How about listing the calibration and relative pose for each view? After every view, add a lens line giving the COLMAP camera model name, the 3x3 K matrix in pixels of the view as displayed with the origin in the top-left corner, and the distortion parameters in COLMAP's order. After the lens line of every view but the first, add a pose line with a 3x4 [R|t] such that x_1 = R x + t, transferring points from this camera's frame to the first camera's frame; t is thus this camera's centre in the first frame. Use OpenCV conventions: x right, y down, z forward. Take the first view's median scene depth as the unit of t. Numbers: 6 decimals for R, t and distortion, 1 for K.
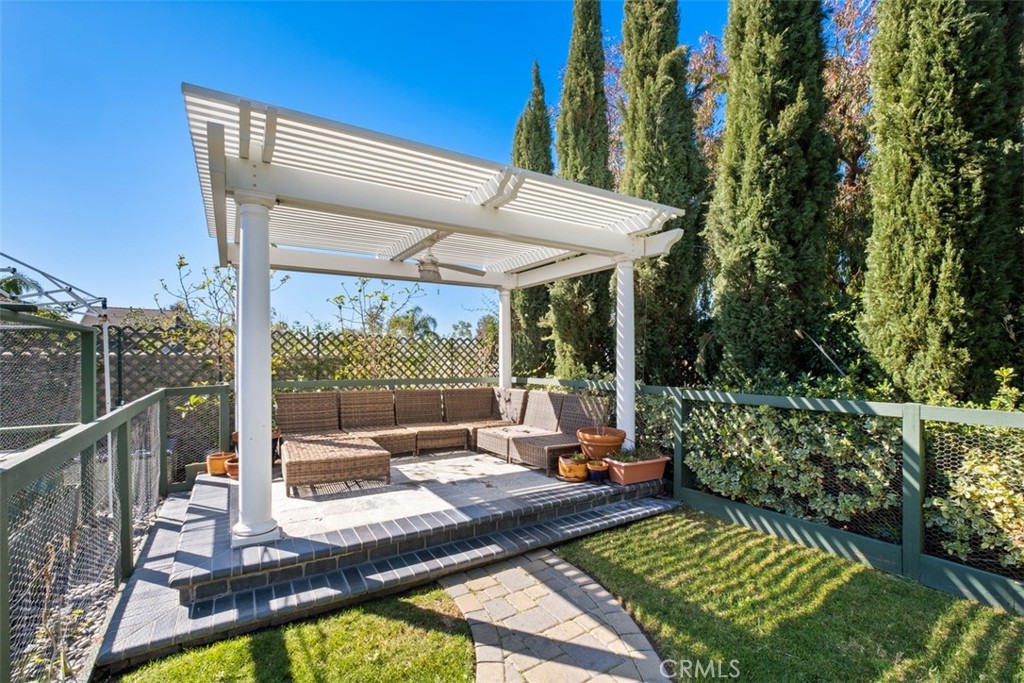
lens RADIAL K [[448.6, 0, 513.3], [0, 448.6, 350.3], [0, 0, 1]] dist [-0.004214, -0.000228]
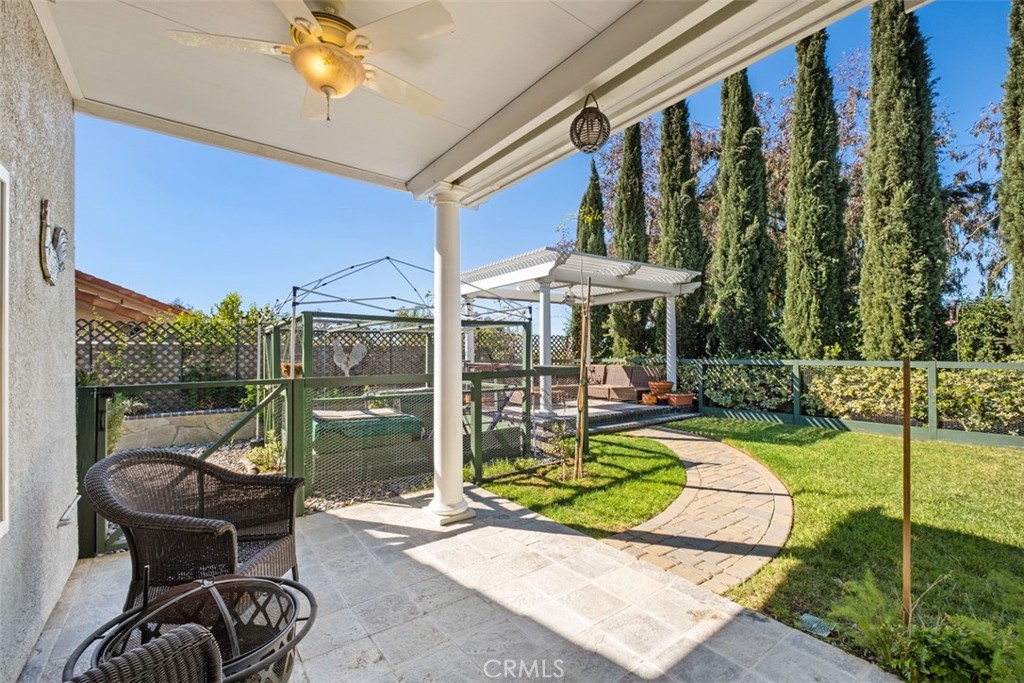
lens RADIAL K [[448.6, 0, 508.8], [0, 448.6, 342.8], [0, 0, 1]] dist [-0.004214, -0.000228]
pose [[0.998407, -0.004093, 0.056265, -0.635148], [0.004490, 0.999966, -0.006917, 0.018256], [-0.056235, 0.007159, 0.998392, -1.028096]]
